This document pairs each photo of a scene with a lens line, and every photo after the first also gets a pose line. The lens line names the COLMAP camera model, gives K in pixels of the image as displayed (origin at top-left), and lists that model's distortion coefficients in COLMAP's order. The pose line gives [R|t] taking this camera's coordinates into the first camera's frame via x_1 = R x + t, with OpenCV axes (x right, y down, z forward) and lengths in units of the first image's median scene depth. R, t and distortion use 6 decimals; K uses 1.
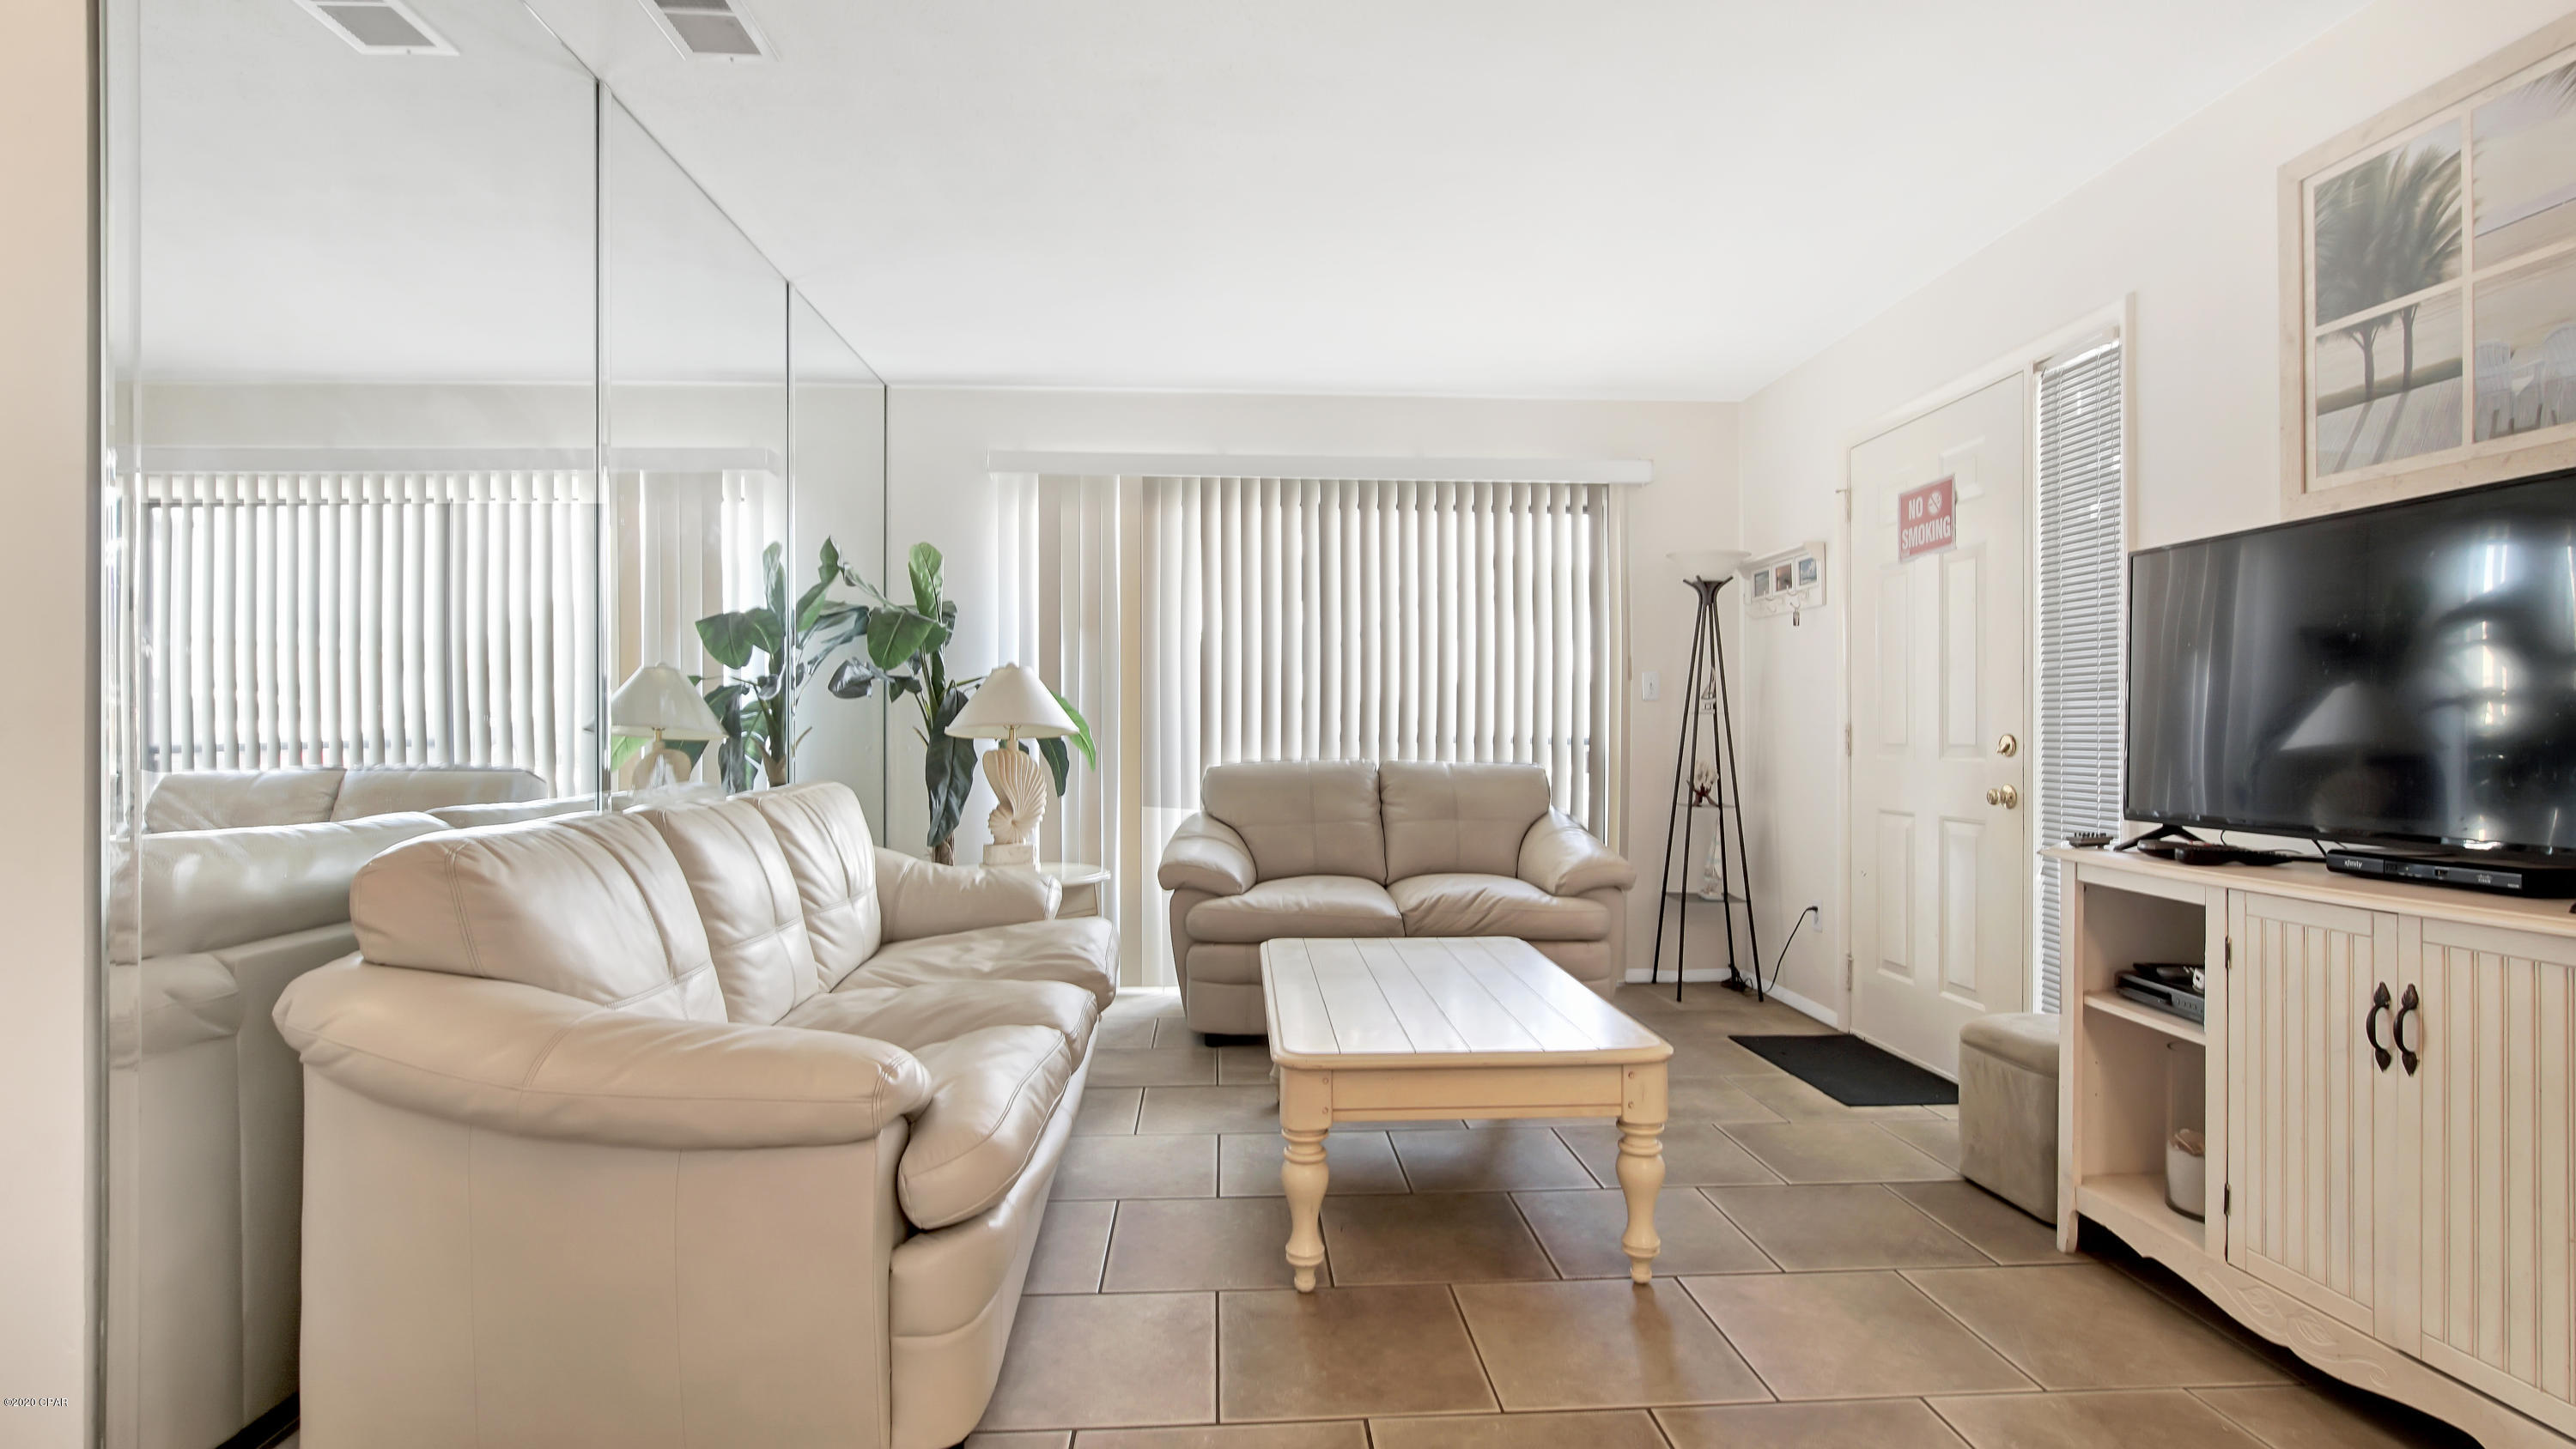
lens RADIAL K [[1195.9, 0, 1288.0], [0, 1195.9, 724.5], [0, 0, 1]] dist [-0.002006, -0.000333]
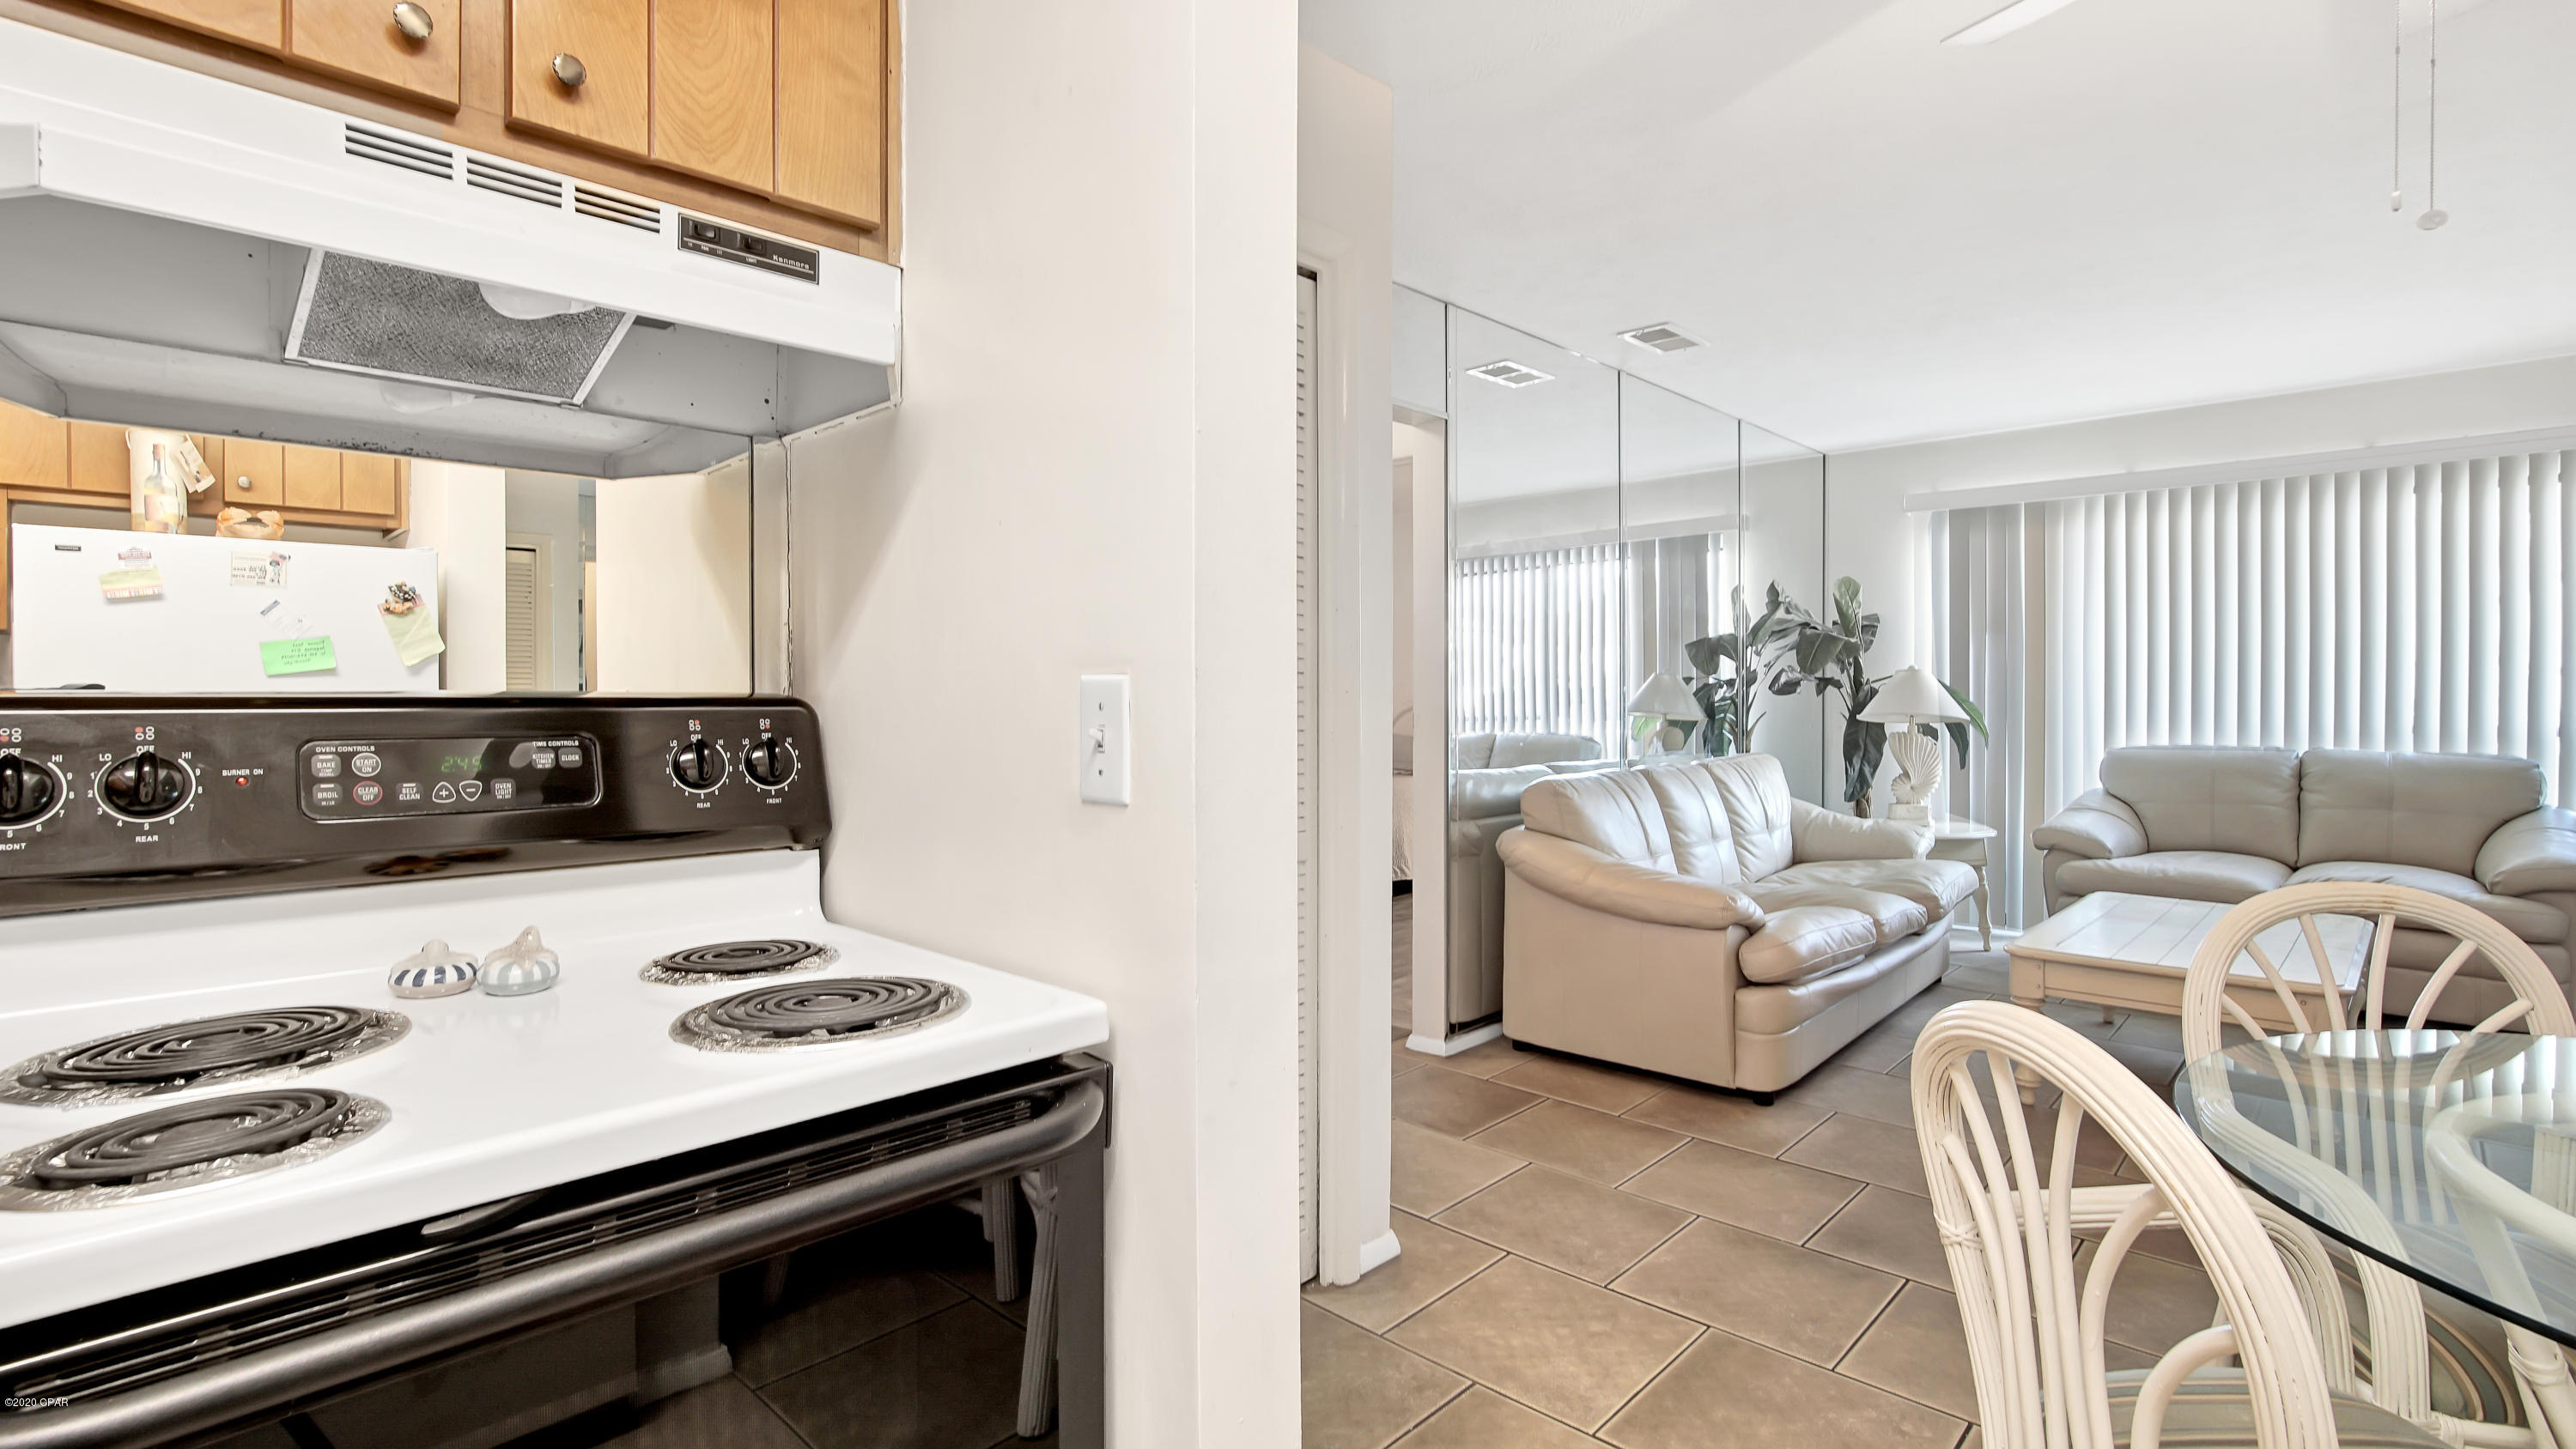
lens RADIAL K [[1195.9, 0, 1288.0], [0, 1195.9, 724.5], [0, 0, 1]] dist [-0.002006, -0.000333]
pose [[0.682302, 0.017613, -0.730858, 0.260897], [0.009477, 0.999413, 0.032933, -0.037272], [0.731009, -0.029397, 0.681735, -0.391362]]
